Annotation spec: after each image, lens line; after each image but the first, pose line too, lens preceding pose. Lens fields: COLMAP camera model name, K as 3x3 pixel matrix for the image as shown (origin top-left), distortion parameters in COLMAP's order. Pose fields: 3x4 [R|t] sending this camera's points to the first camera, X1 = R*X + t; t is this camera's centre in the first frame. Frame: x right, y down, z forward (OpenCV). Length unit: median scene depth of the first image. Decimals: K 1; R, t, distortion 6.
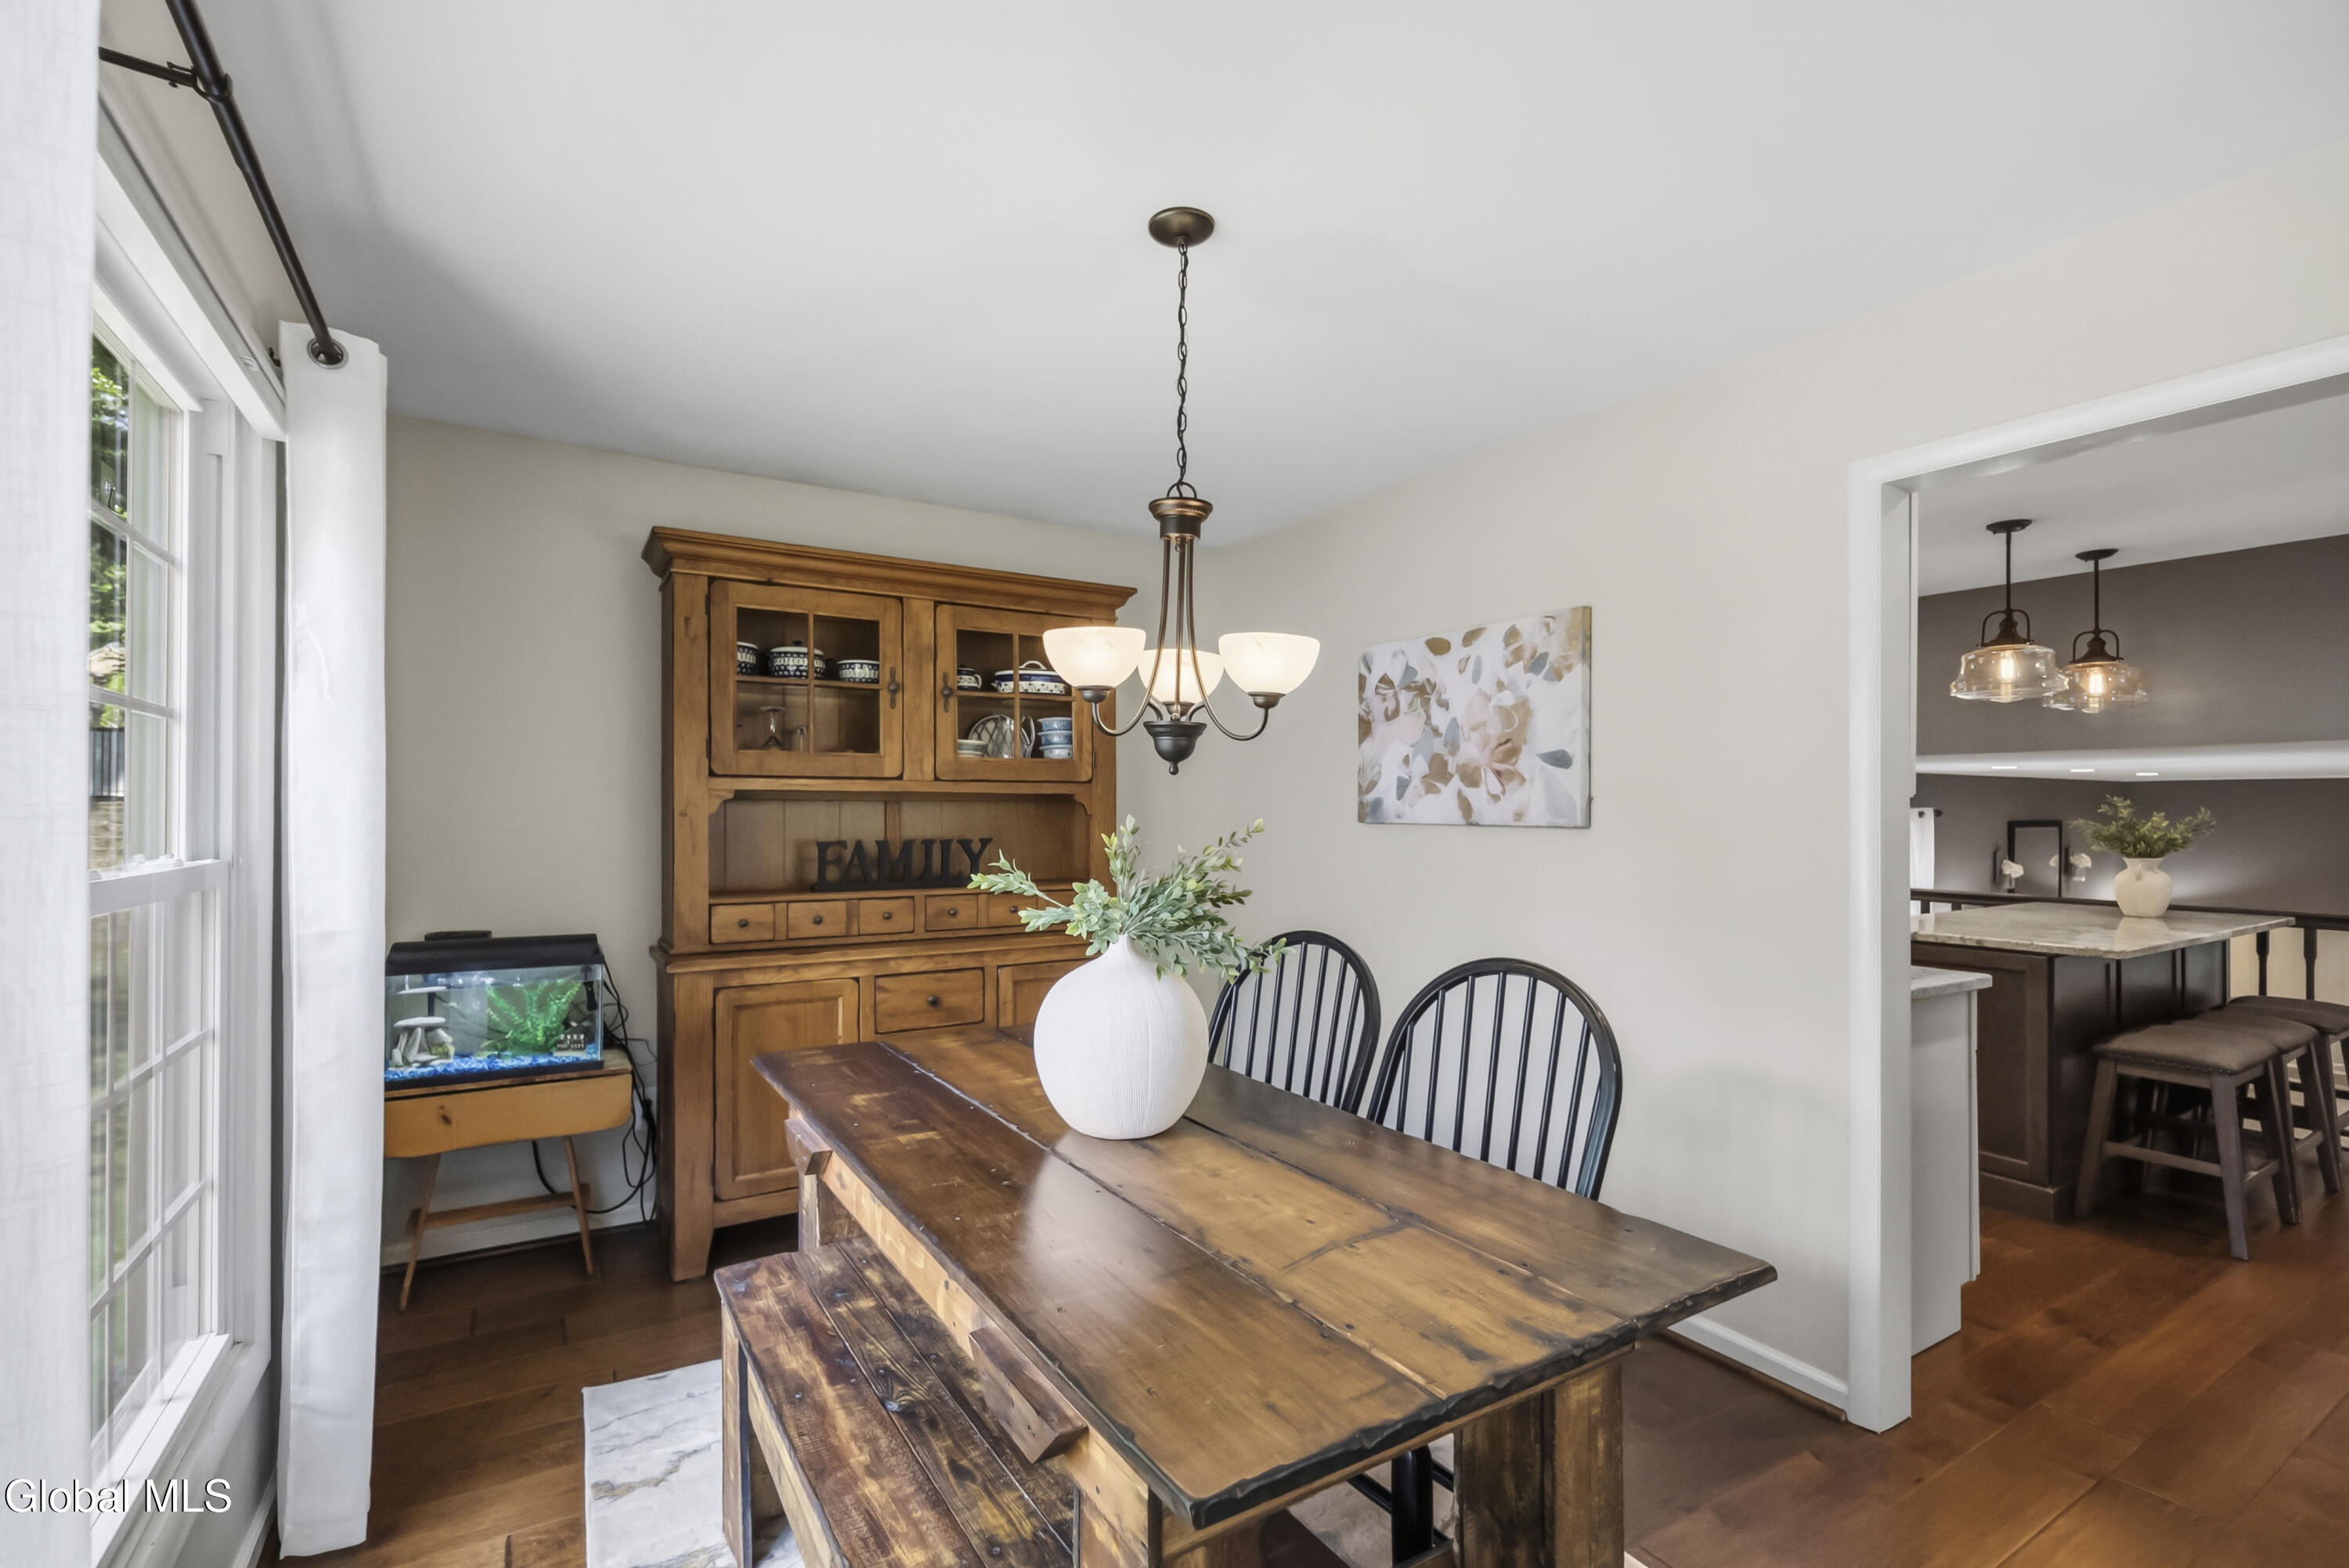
lens RADIAL K [[1046.1, 0, 1113.3], [0, 1046.1, 814.3], [0, 0, 1]] dist [0.003686, -0.003067]
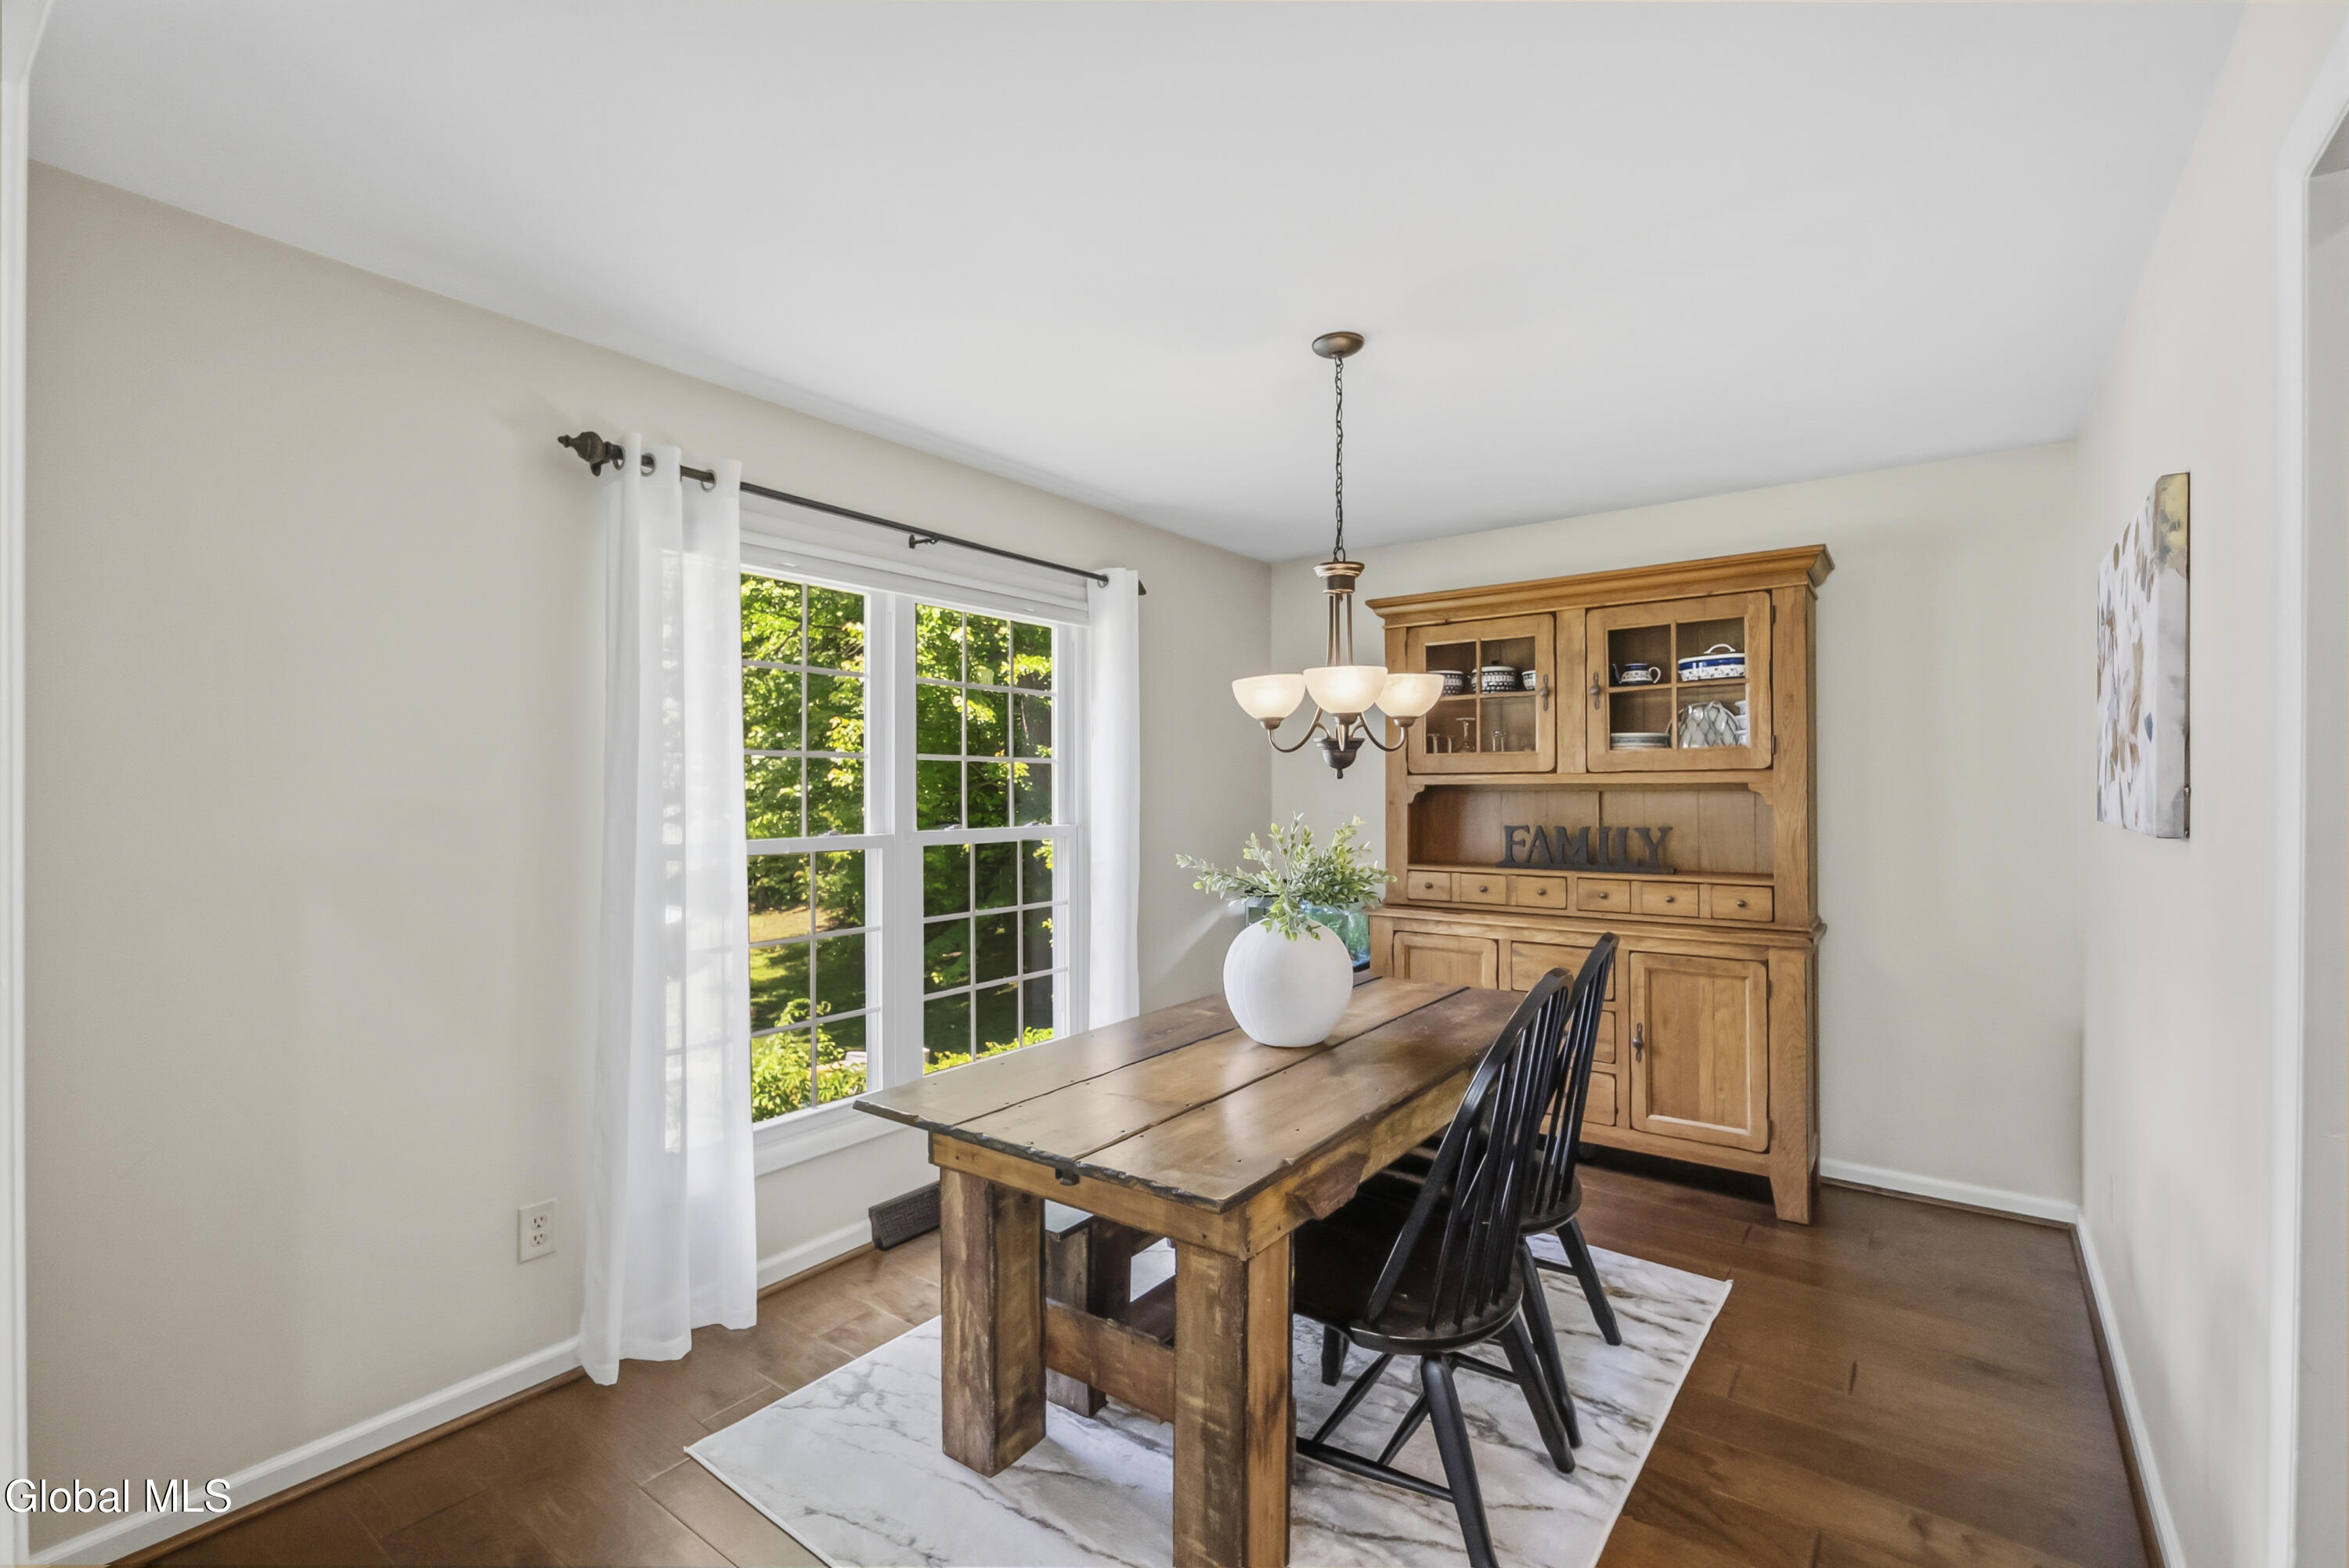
lens RADIAL K [[1046.1, 0, 1166.7], [0, 1046.1, 788.9], [0, 0, 1]] dist [0.003686, -0.003067]
pose [[0.375193, -0.004971, -0.926933, 0.693044], [0.002805, 0.999987, -0.004227, -0.012524], [0.926943, -0.001014, 0.375202, 0.187190]]
